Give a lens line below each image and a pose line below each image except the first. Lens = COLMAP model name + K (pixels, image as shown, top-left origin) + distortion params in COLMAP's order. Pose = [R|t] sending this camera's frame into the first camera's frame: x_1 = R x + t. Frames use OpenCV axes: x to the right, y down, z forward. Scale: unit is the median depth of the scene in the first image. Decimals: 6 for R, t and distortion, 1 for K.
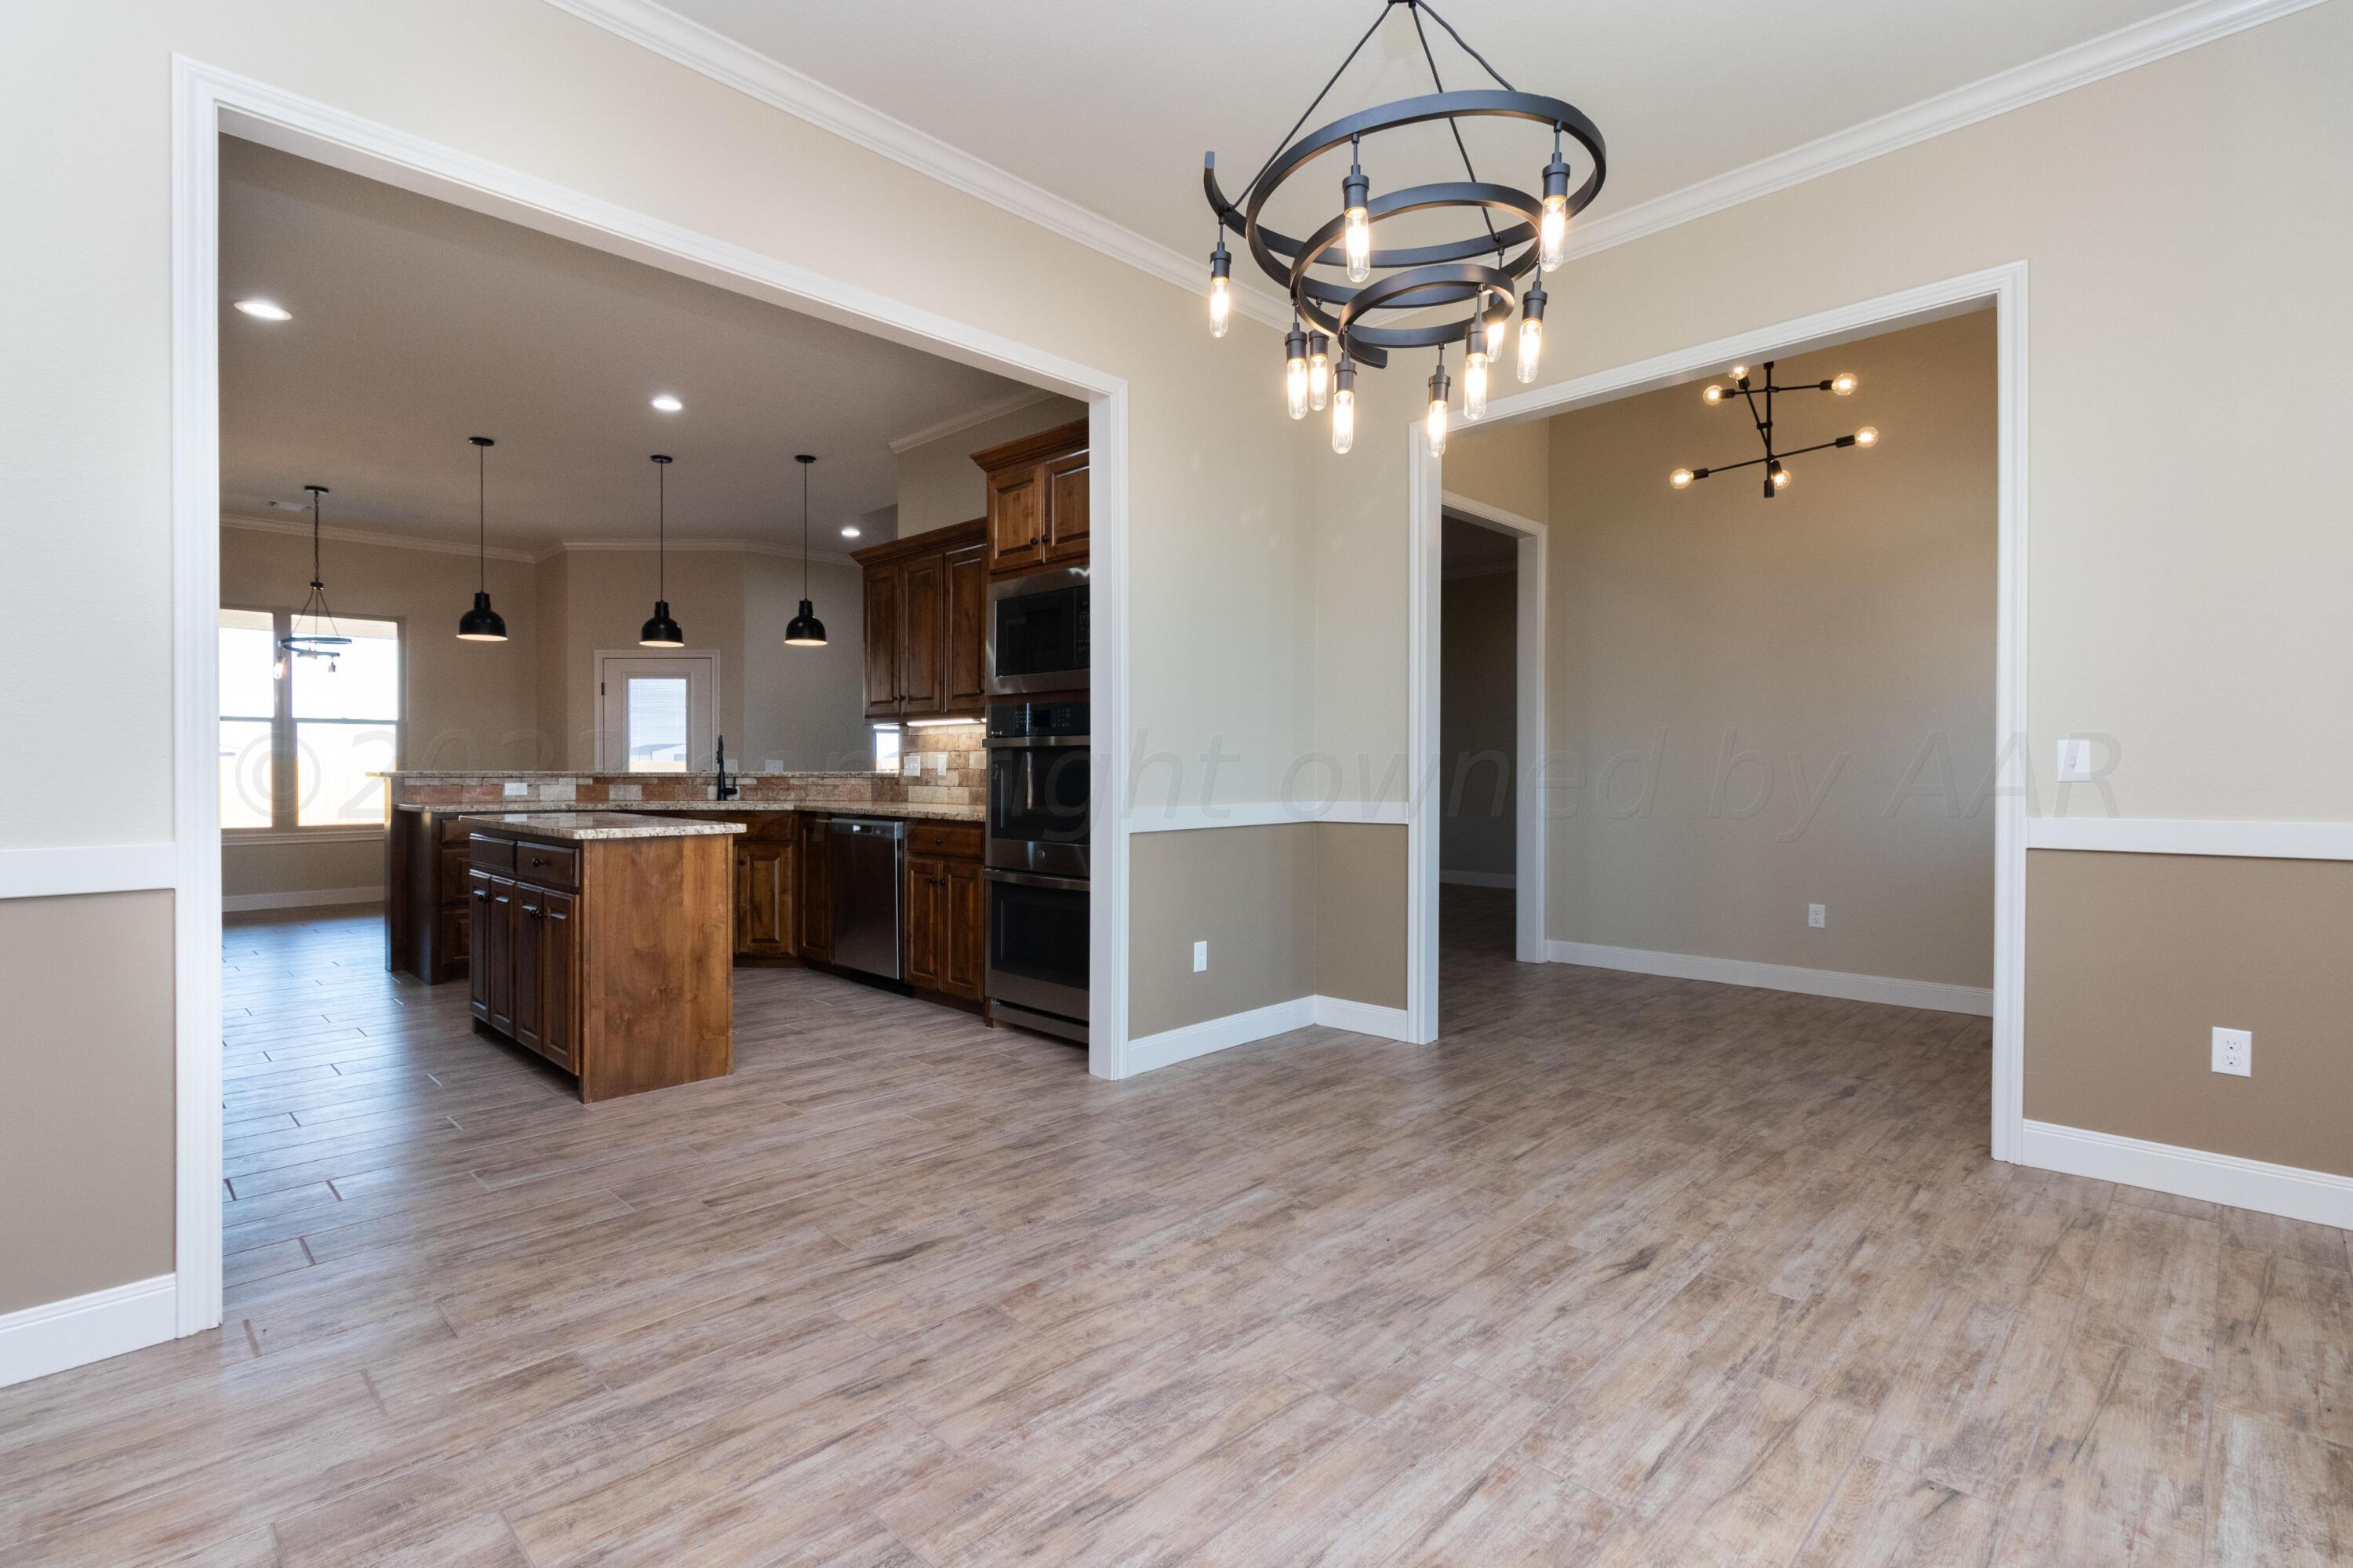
lens RADIAL K [[1098.1, 0, 1153.3], [0, 1098.1, 785.0], [0, 0, 1]] dist [0.004329, -0.002464]
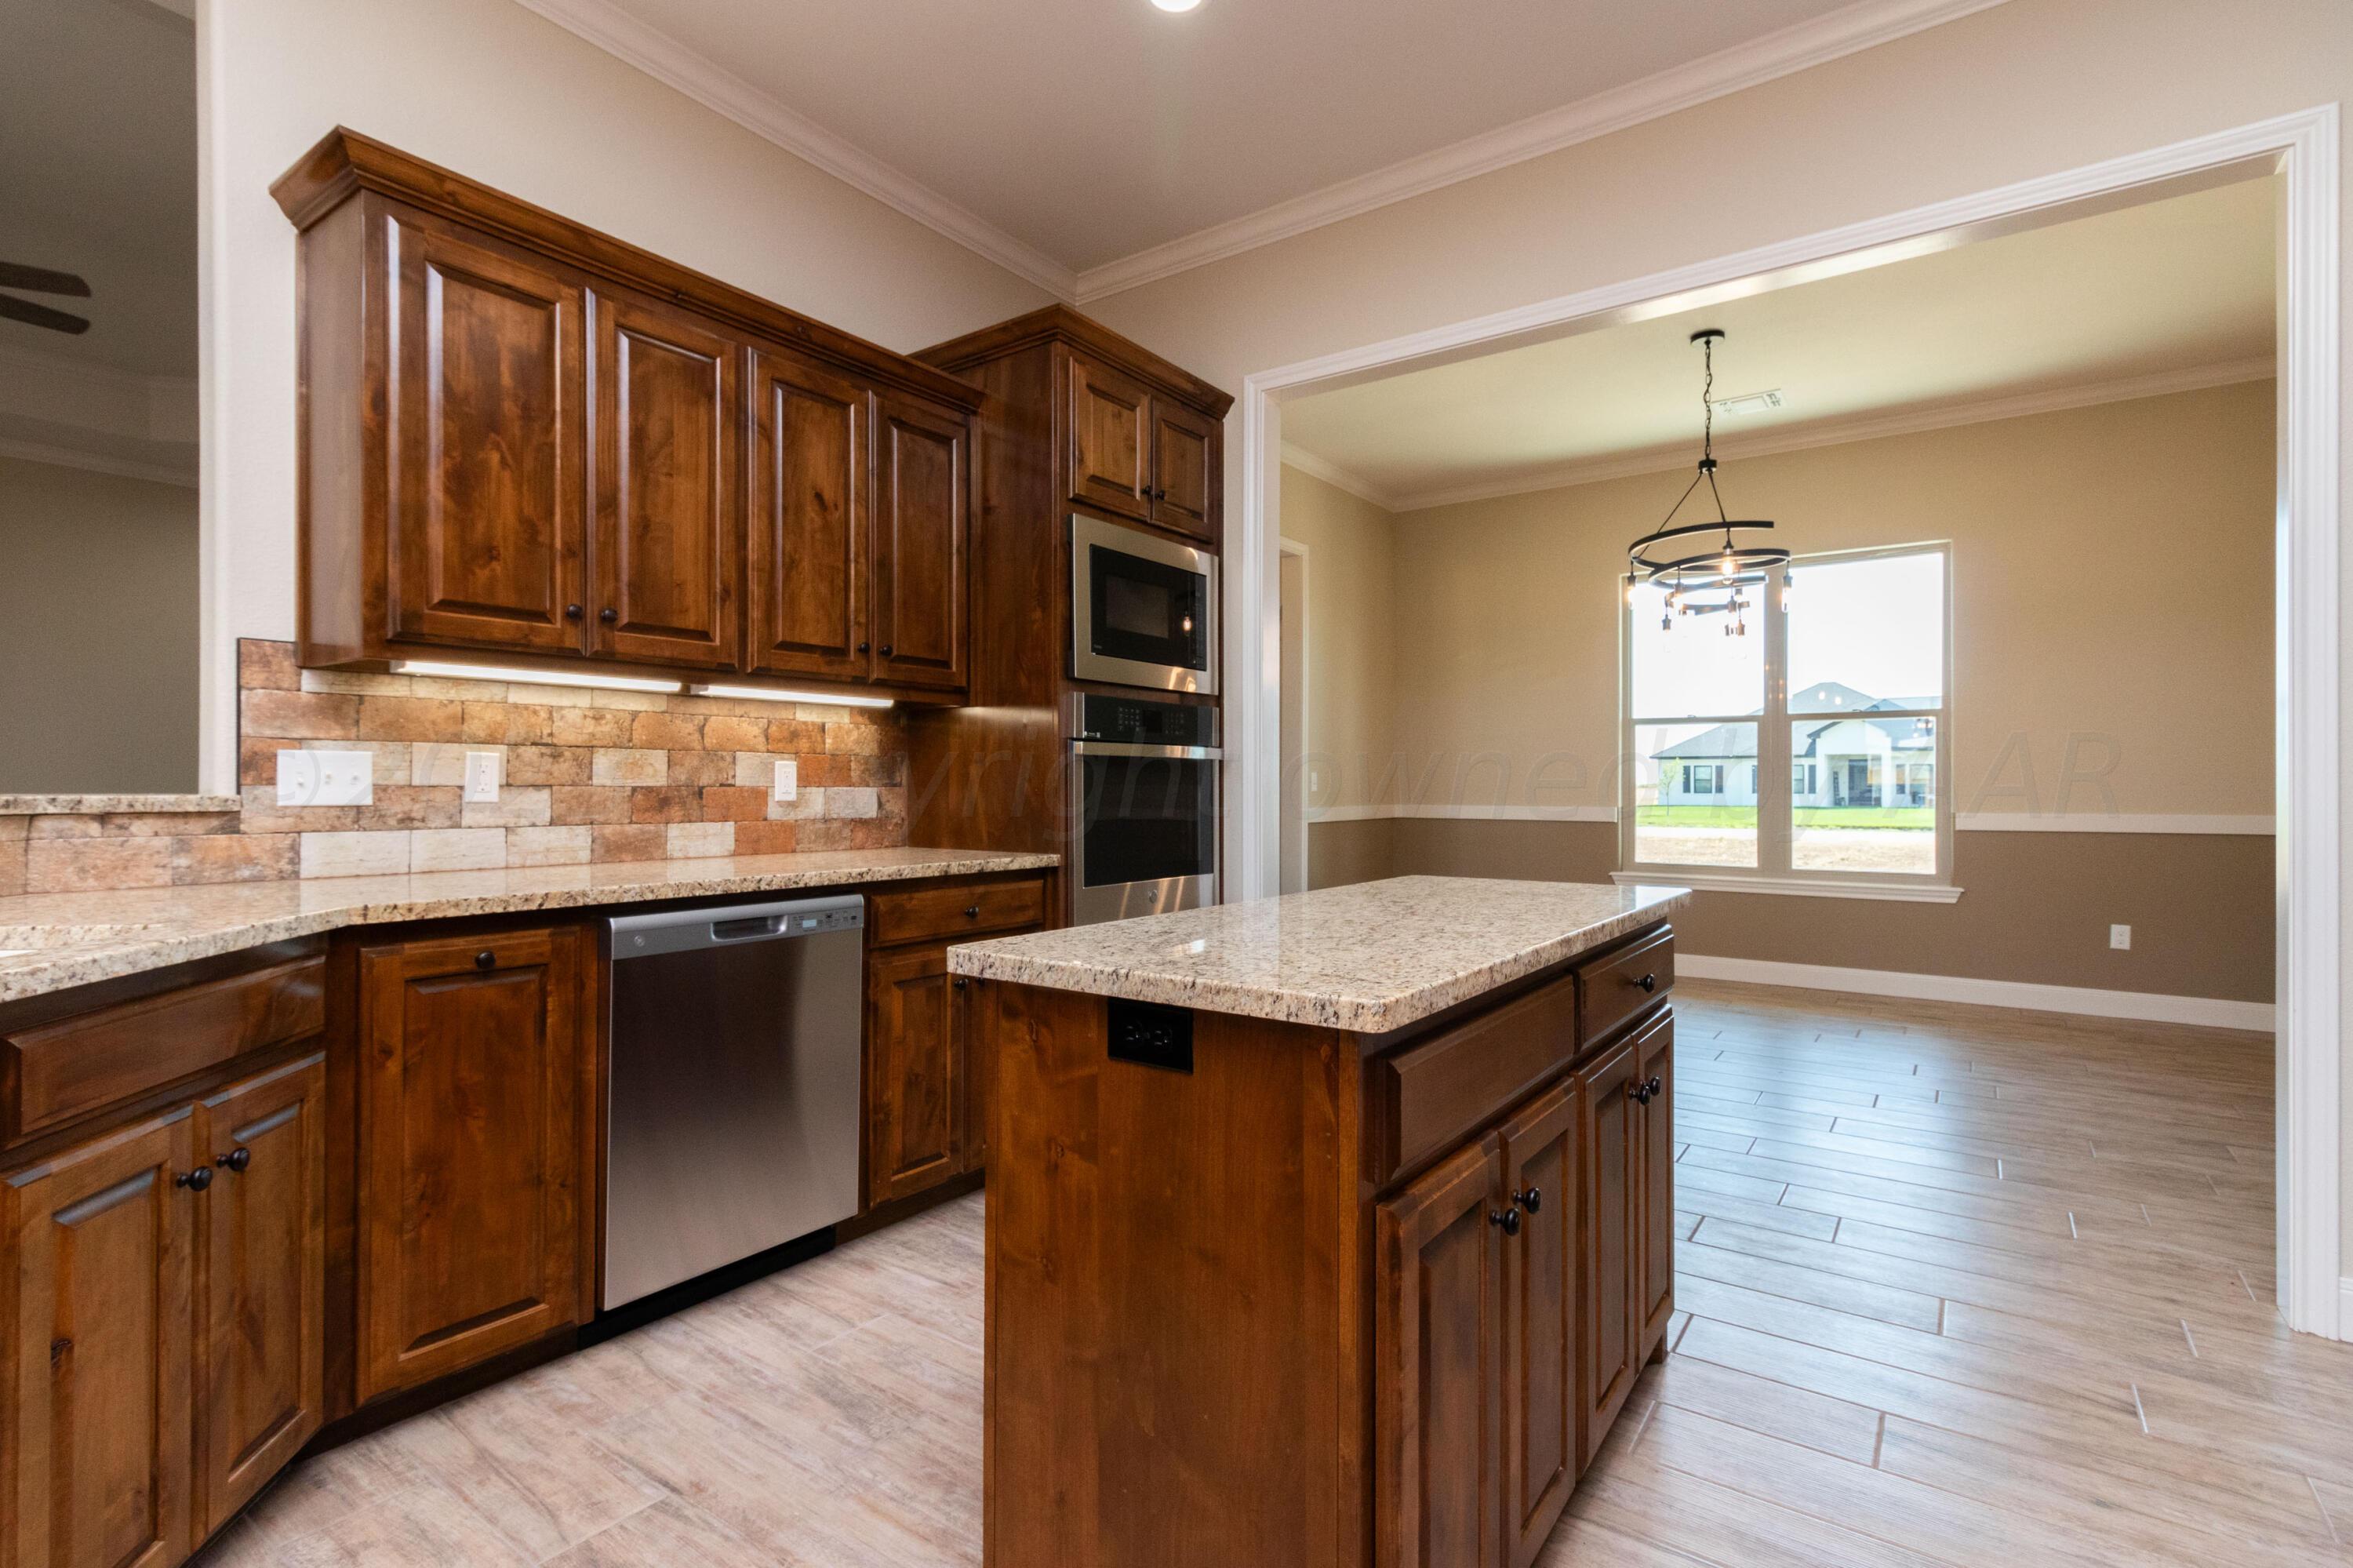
lens RADIAL K [[1098.1, 0, 1141.9], [0, 1098.1, 791.8], [0, 0, 1]] dist [0.004329, -0.002464]
pose [[-0.135236, -0.006934, 0.990789, -0.633097], [0.012224, 0.999888, 0.008666, -0.013030], [-0.990738, 0.013283, -0.135136, 0.807847]]
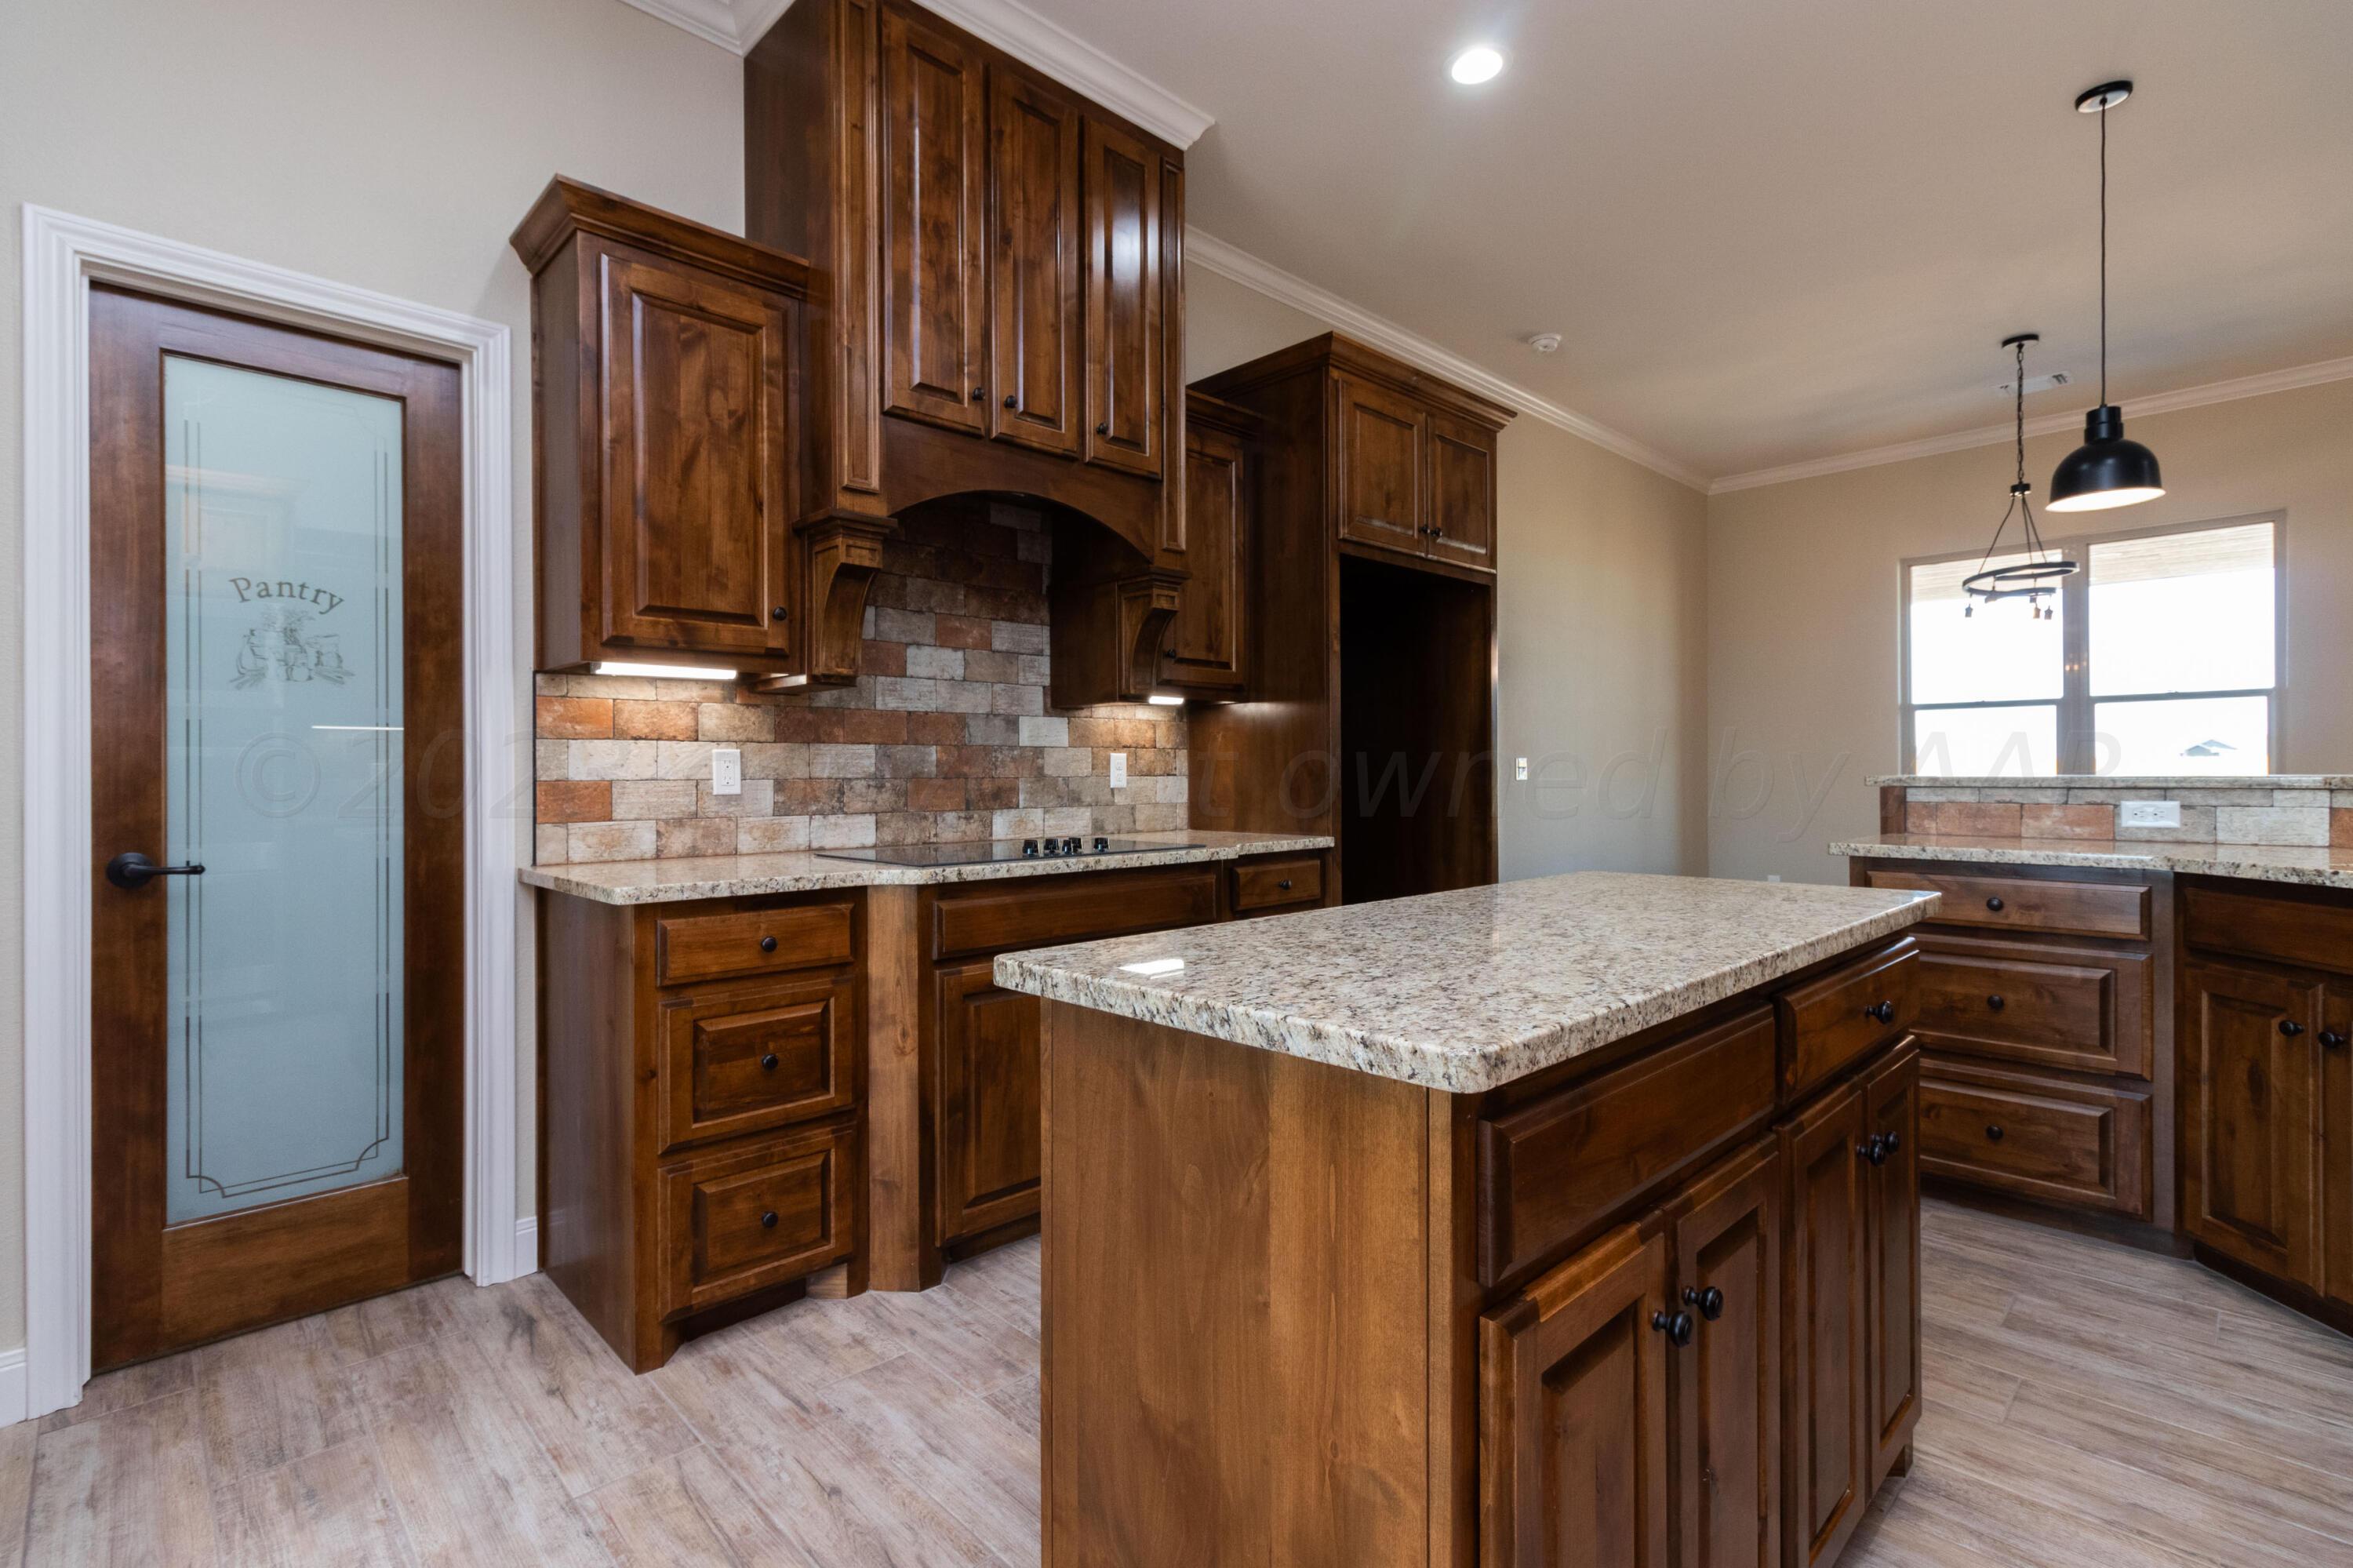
lens RADIAL K [[1098.1, 0, 1170.9], [0, 1098.1, 795.9], [0, 0, 1]] dist [0.004329, -0.002464]
pose [[-0.023608, 0.017871, -0.999562, -0.115776], [-0.009358, 0.999792, 0.018096, -0.008737], [0.999678, 0.009781, -0.023435, 0.623219]]
